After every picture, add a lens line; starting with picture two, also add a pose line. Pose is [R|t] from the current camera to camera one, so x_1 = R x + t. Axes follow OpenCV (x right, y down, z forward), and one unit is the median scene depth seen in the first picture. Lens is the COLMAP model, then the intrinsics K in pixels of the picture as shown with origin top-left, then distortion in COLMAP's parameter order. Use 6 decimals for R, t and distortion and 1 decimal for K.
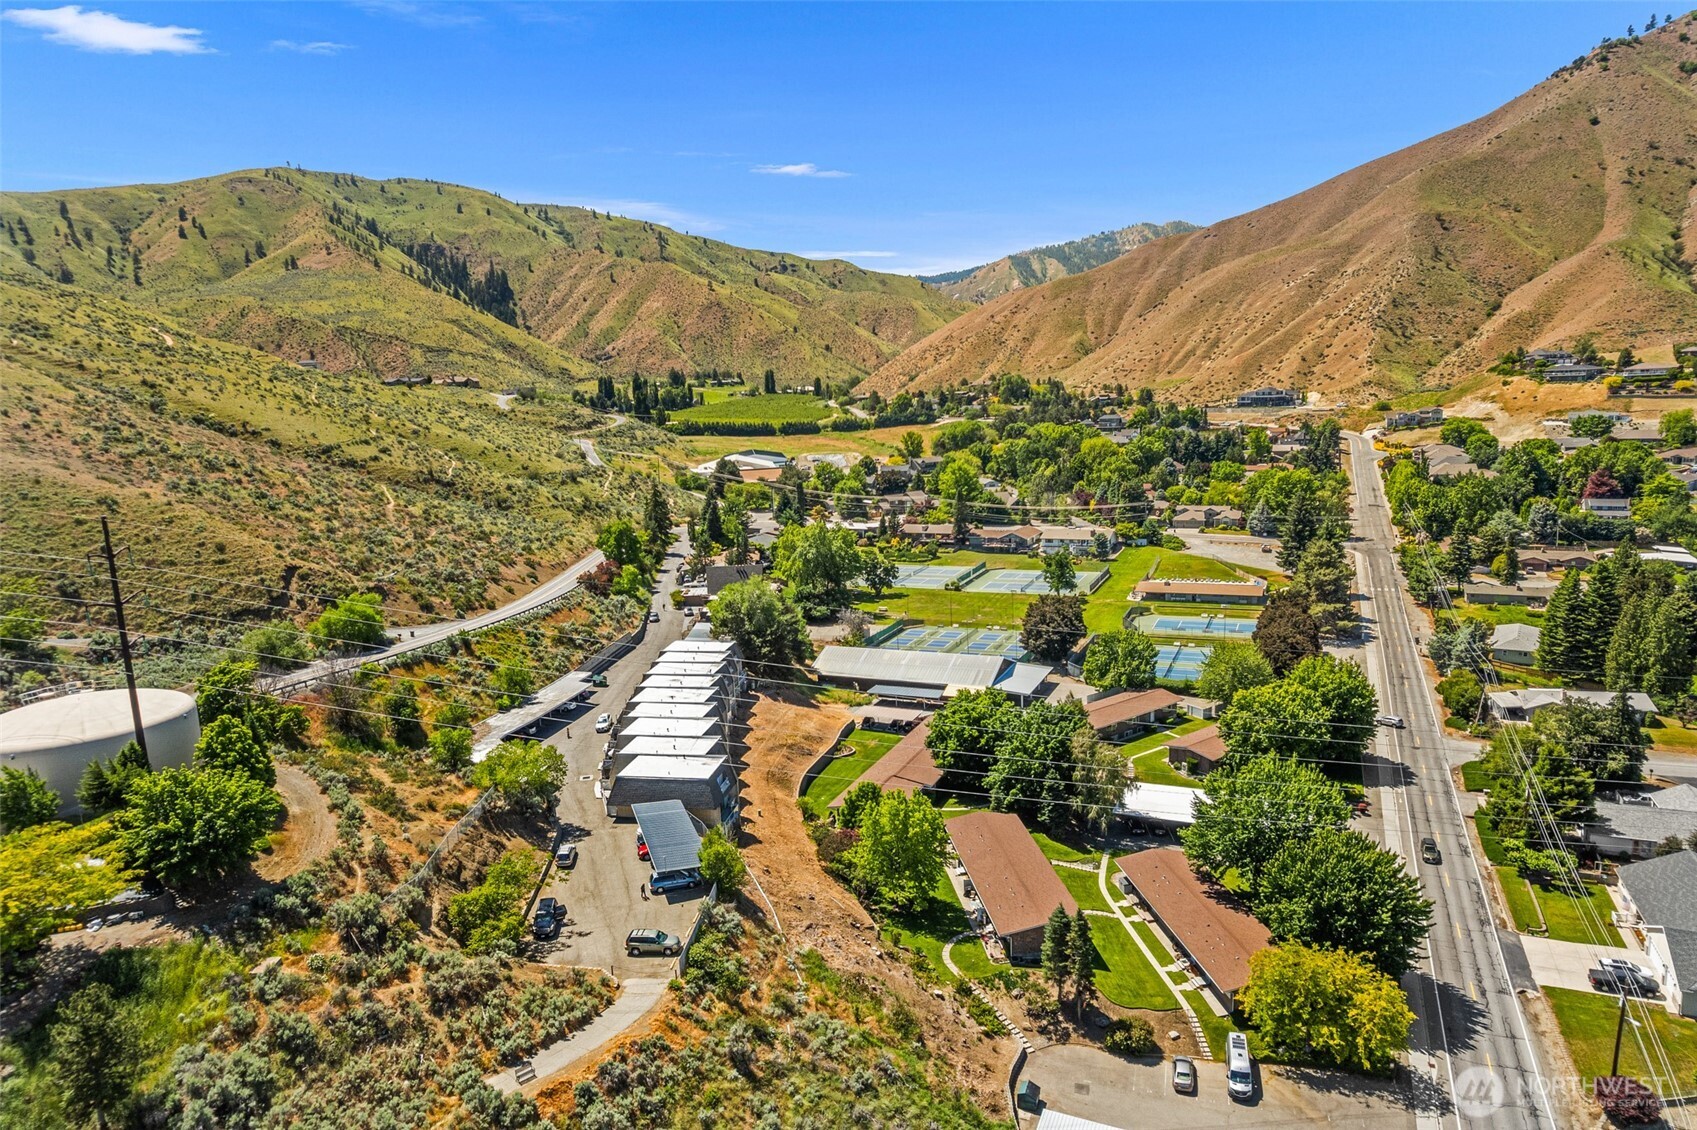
lens RADIAL K [[1095.8, 0, 848.5], [0, 1095.8, 565.0], [0, 0, 1]] dist [-0.074751, 0.078717]
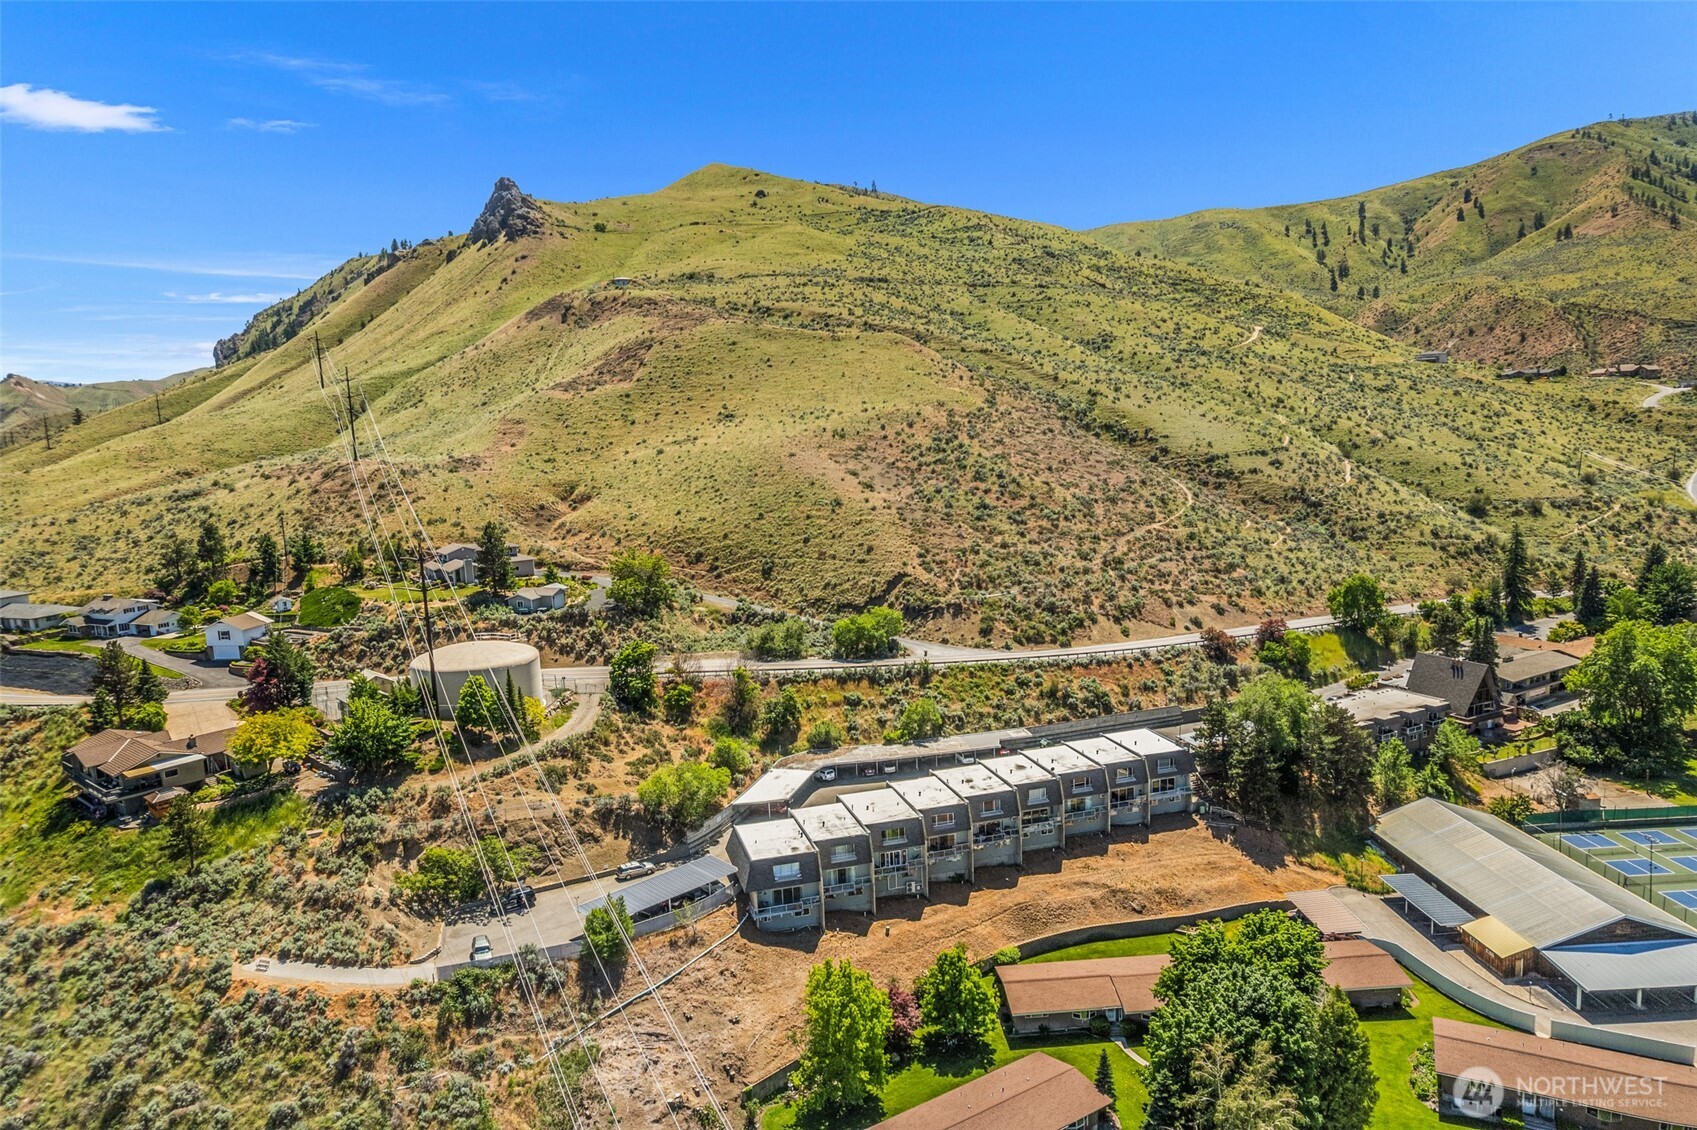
lens RADIAL K [[1095.8, 0, 848.5], [0, 1095.8, 565.0], [0, 0, 1]] dist [-0.074751, 0.078717]
pose [[0.436856, 0.147744, -0.887315, 0.448187], [-0.125553, 0.986779, 0.102492, -0.107915], [0.890726, 0.066631, 0.449630, 0.371050]]
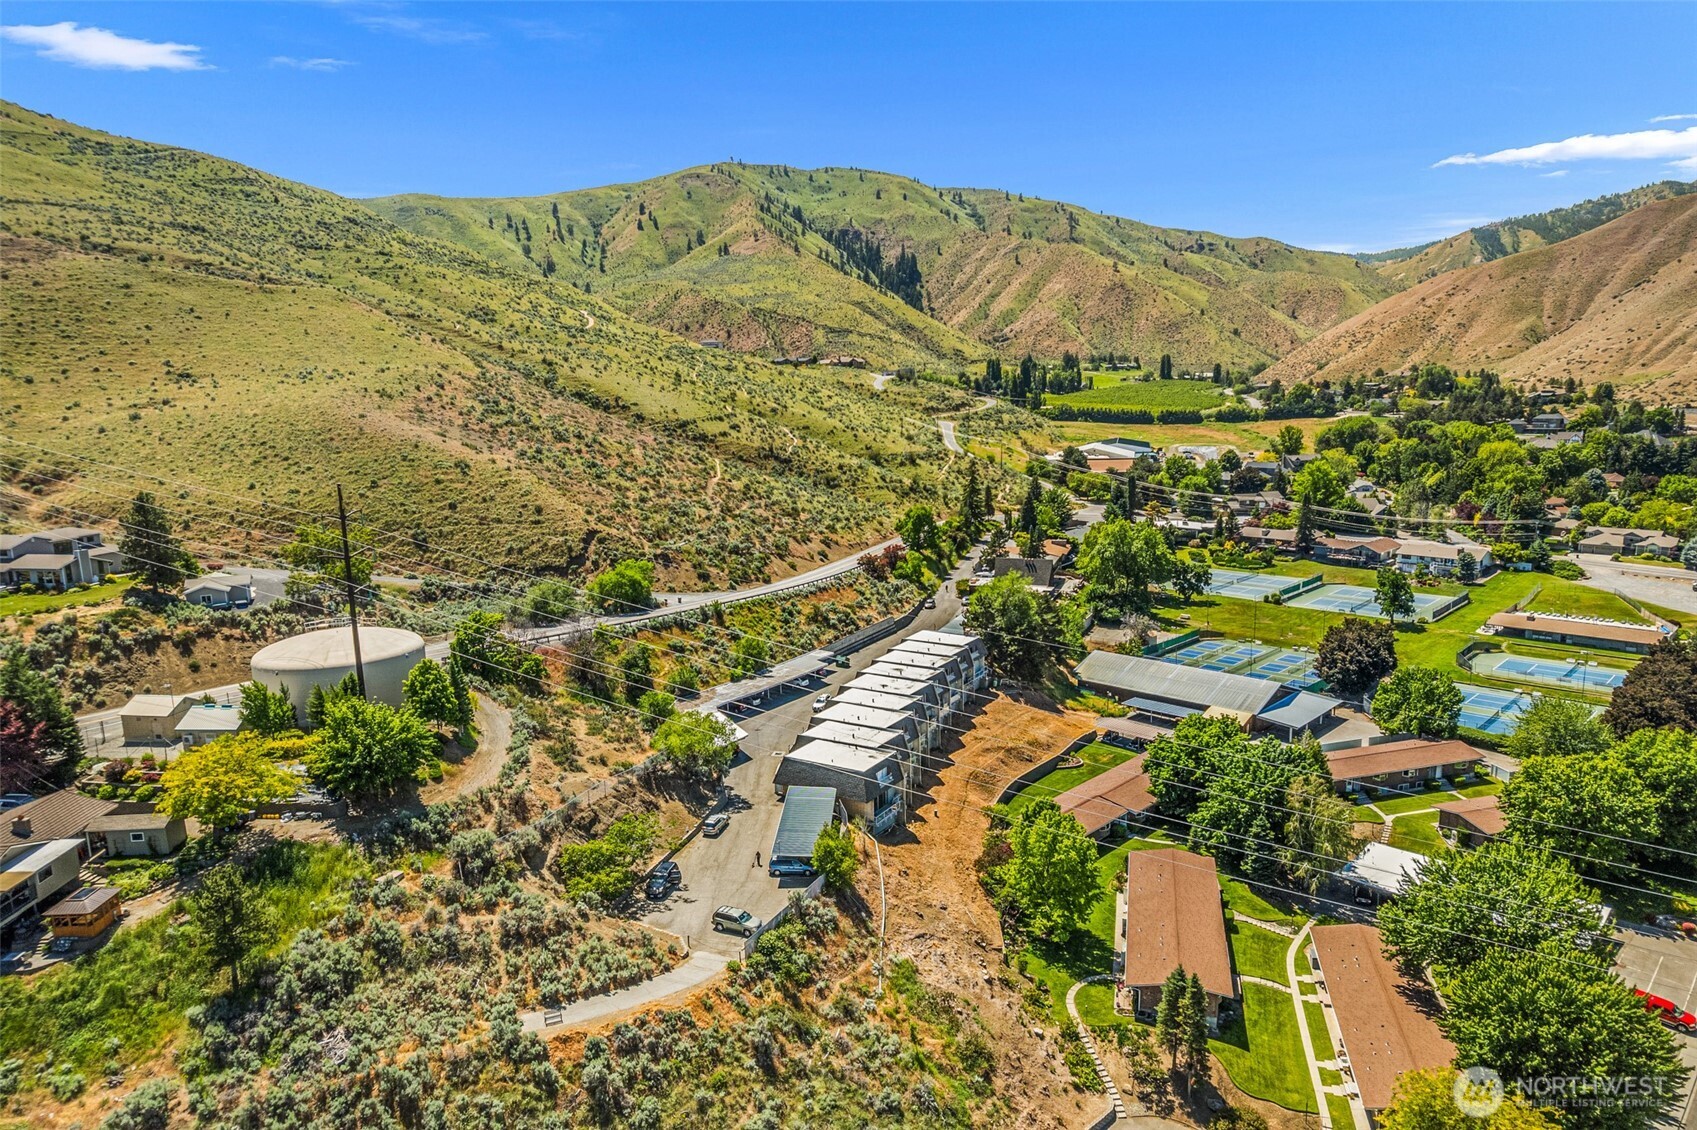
lens RADIAL K [[1096.9, 0, 848.5], [0, 1096.9, 565.0], [0, 0, 1]] dist [-0.042237, 0.001884]
pose [[0.931910, 0.078634, -0.354064, 0.121405], [-0.072897, 0.996902, 0.029534, -0.014039], [0.355290, -0.001713, 0.934755, 0.029485]]
